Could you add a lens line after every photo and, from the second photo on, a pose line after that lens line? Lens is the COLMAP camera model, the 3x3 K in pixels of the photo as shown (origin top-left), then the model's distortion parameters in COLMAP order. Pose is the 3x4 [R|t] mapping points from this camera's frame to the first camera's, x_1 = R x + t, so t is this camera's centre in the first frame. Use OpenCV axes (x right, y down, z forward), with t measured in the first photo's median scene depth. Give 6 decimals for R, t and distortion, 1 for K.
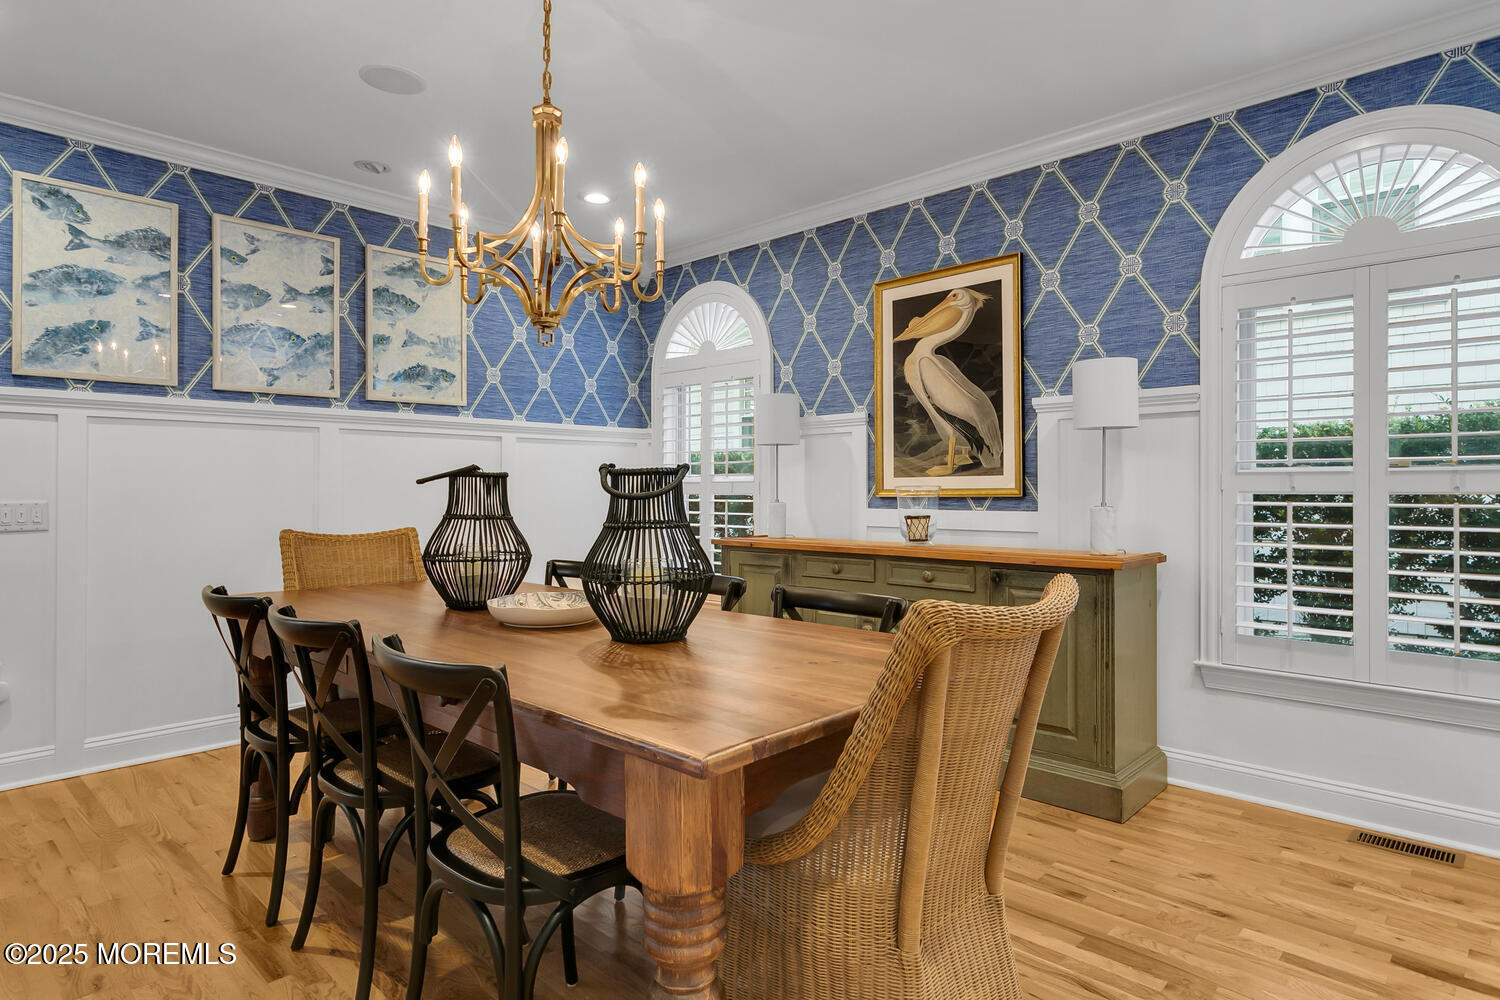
lens RADIAL K [[803.8, 0, 739.3], [0, 803.8, 478.1], [0, 0, 1]] dist [-0.016135, 0.000491]
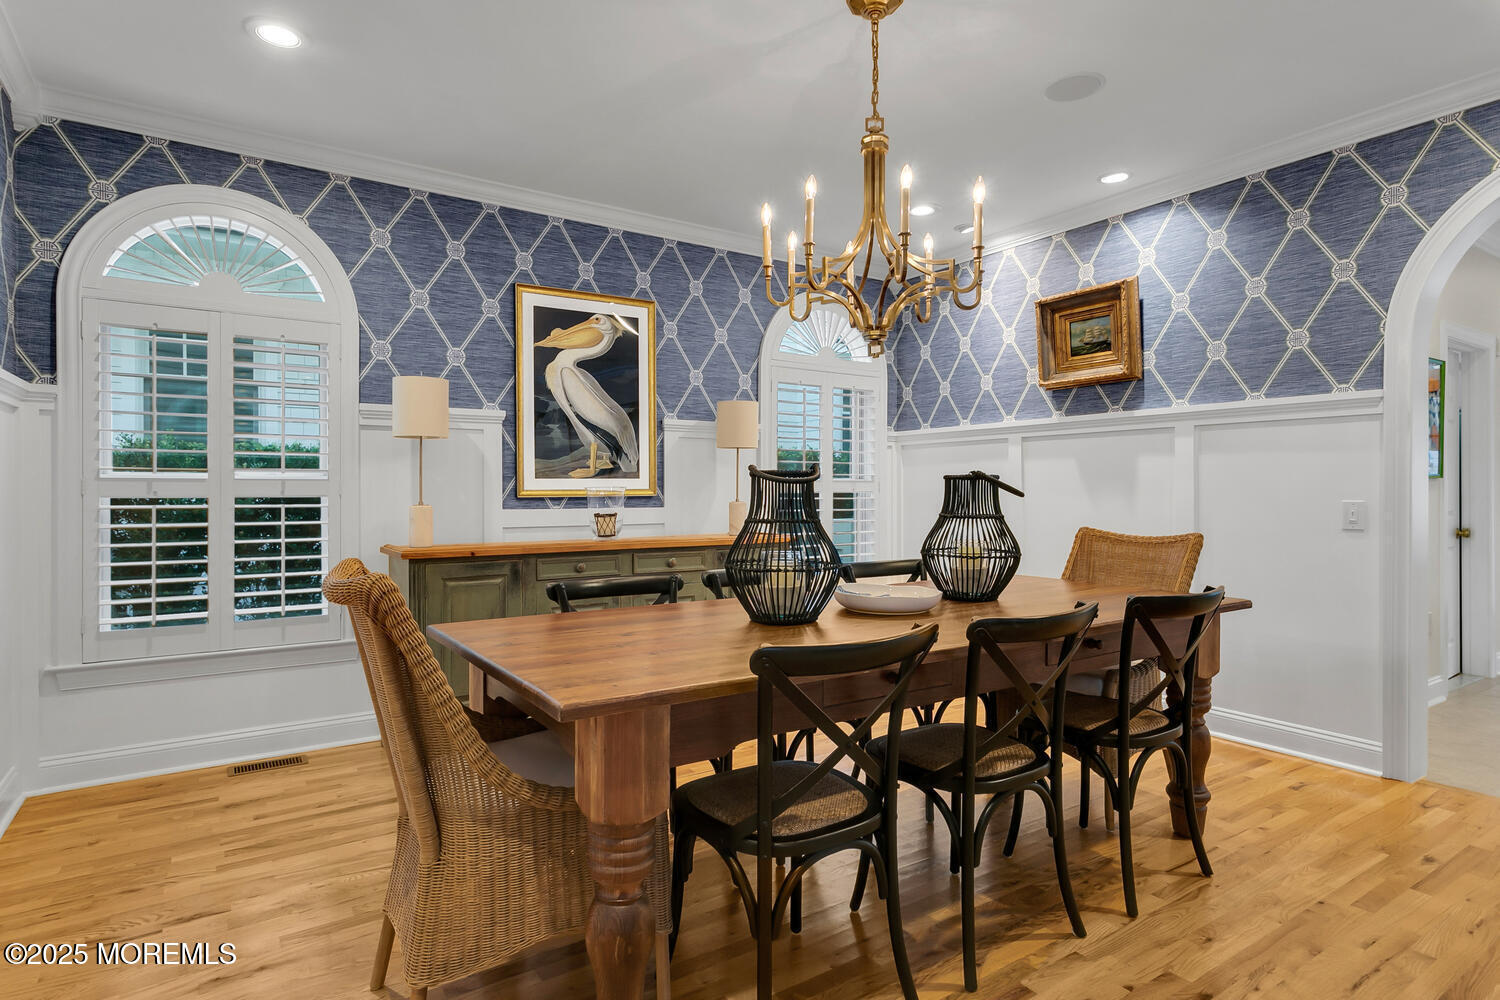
lens RADIAL K [[803.8, 0, 728.6], [0, 803.8, 485.2], [0, 0, 1]] dist [-0.016135, 0.000491]
pose [[0.222177, 0.004866, 0.974994, -0.779831], [-0.011743, 0.999928, -0.002315, 0.007224], [-0.974936, -0.010935, 0.222218, 0.552188]]
